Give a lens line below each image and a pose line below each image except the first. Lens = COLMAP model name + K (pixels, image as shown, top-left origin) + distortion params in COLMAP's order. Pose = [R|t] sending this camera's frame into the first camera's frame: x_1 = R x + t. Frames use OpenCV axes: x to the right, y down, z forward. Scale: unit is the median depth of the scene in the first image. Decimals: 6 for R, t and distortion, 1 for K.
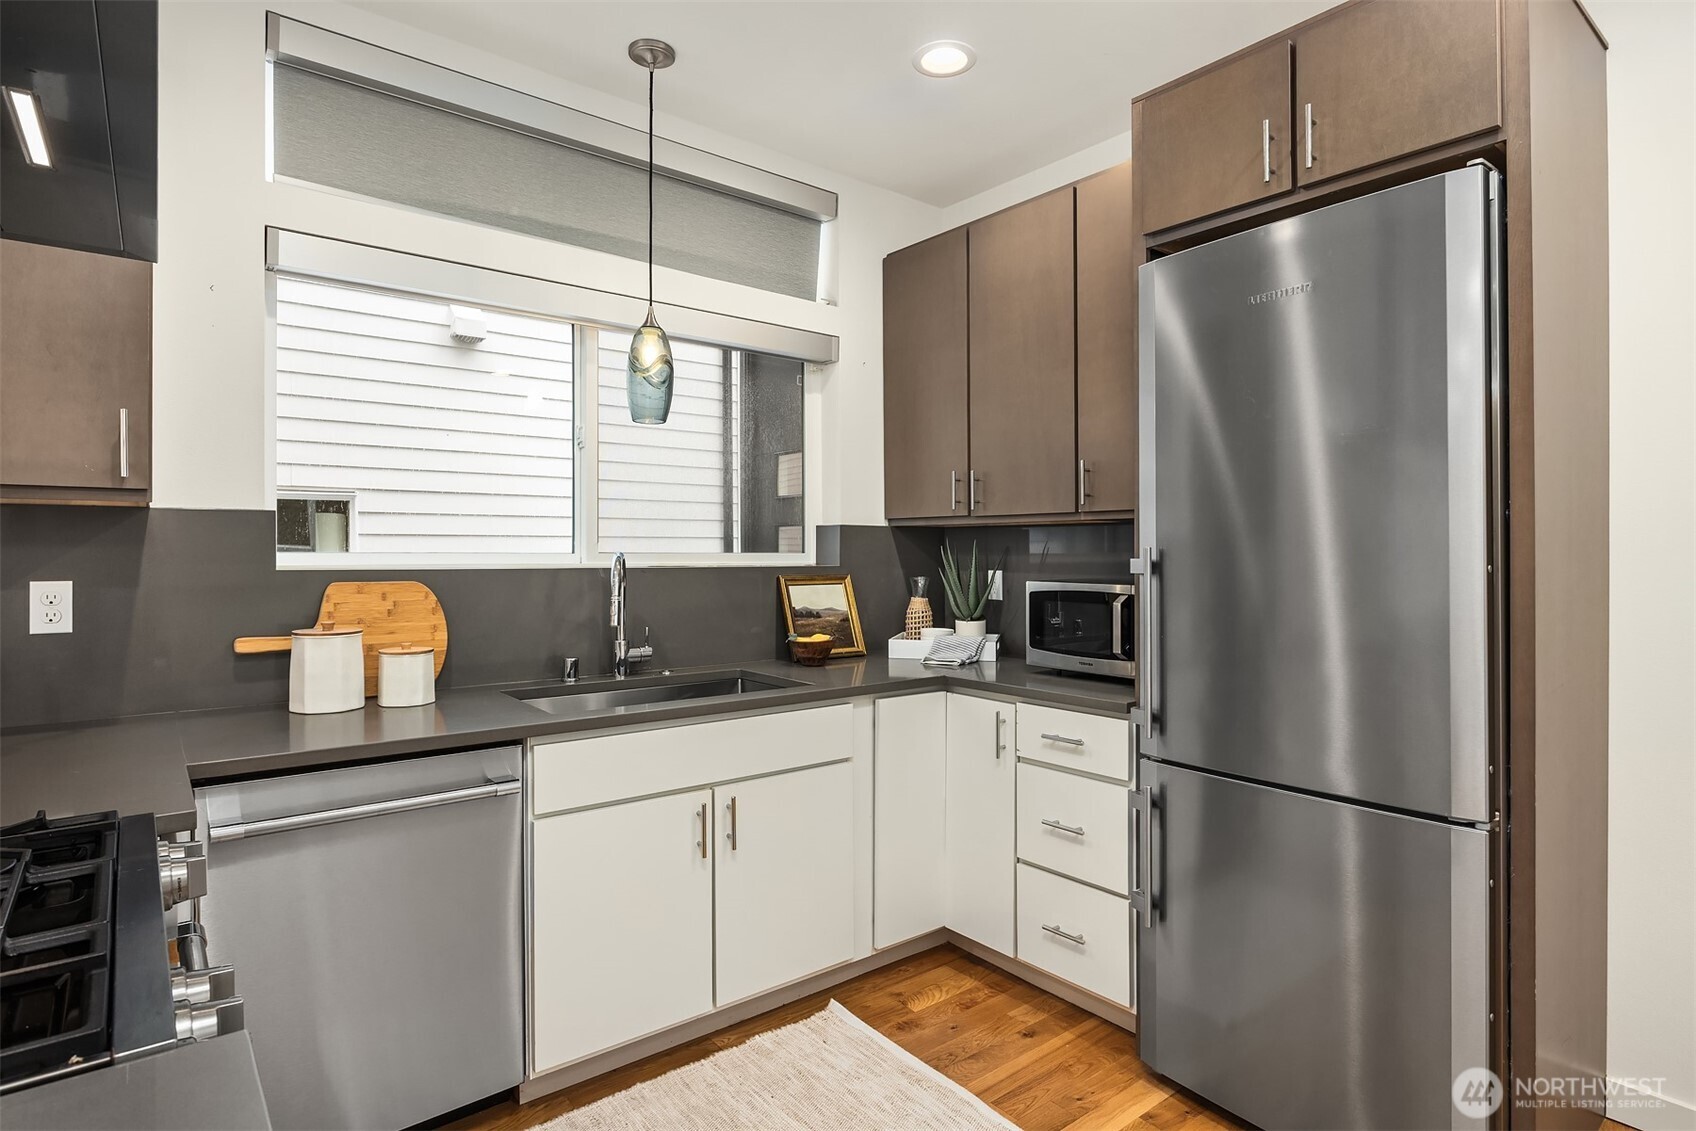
lens RADIAL K [[907.7, 0, 849.6], [0, 907.7, 540.8], [0, 0, 1]] dist [-0.004836, -0.001030]
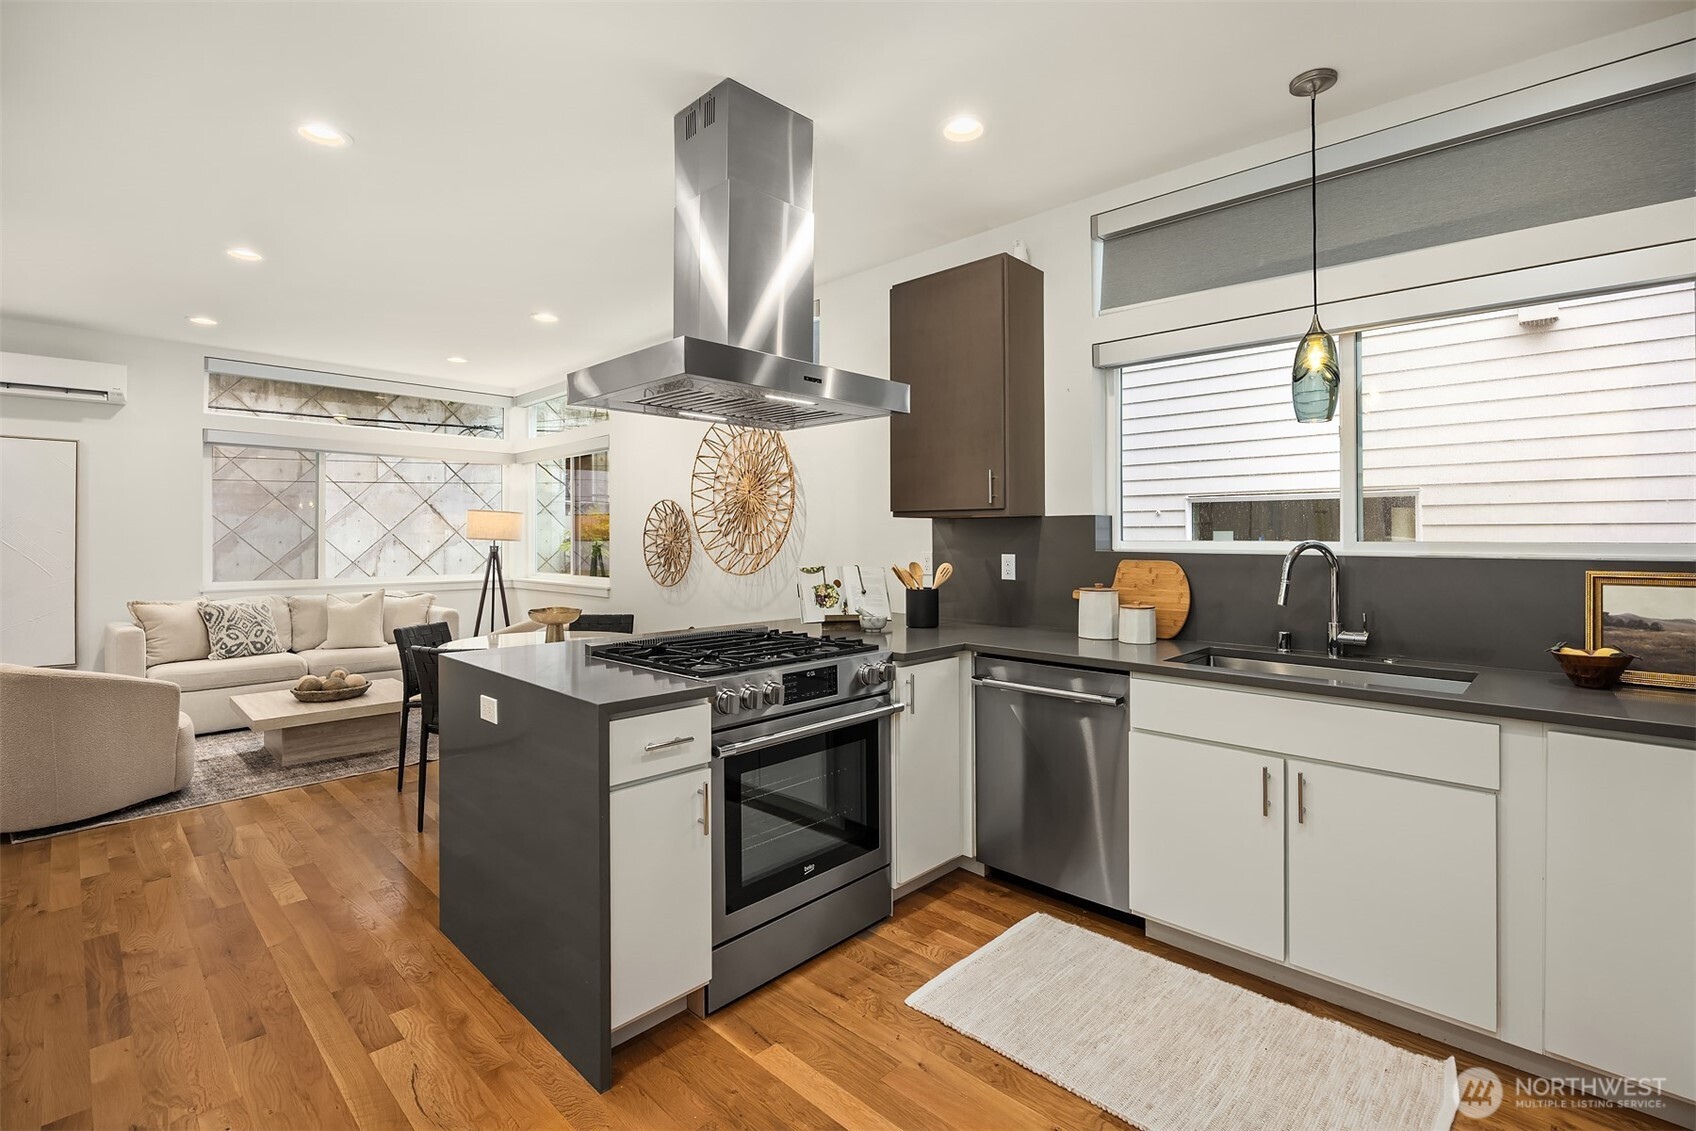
lens RADIAL K [[763.8, 0, 852.1], [0, 763.8, 543.3], [0, 0, 1]] dist [-0.004995, -0.000426]
pose [[0.123771, 0.005697, -0.992294, 0.619591], [0.009334, 0.999933, 0.006905, 0.003924], [0.992267, -0.010117, 0.123710, 0.341917]]
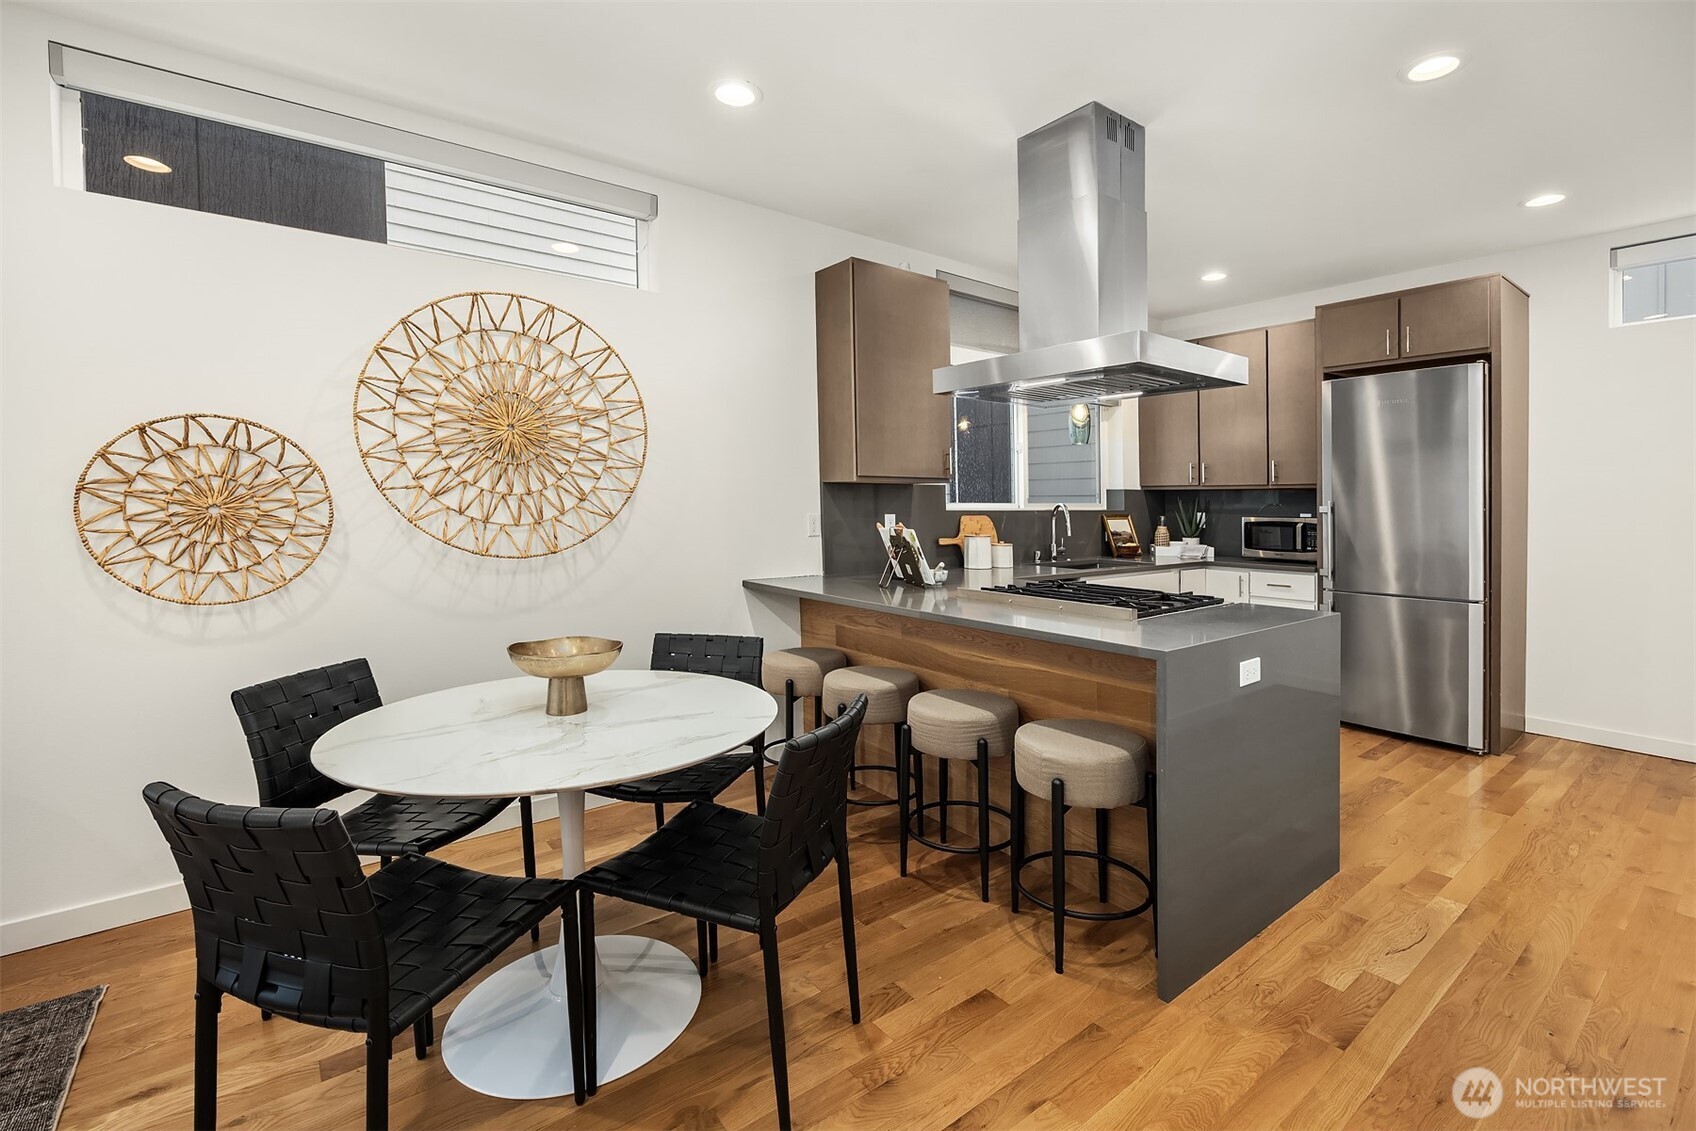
lens RADIAL K [[747.7, 0, 850.1], [0, 747.7, 499.4], [0, 0, 1]] dist [-0.001558, 0.006604]
pose [[0.999671, 0.002163, -0.025568, -0.739828], [-0.001956, 0.999965, 0.008113, -0.010193], [0.025585, -0.008060, 0.999640, -0.845229]]
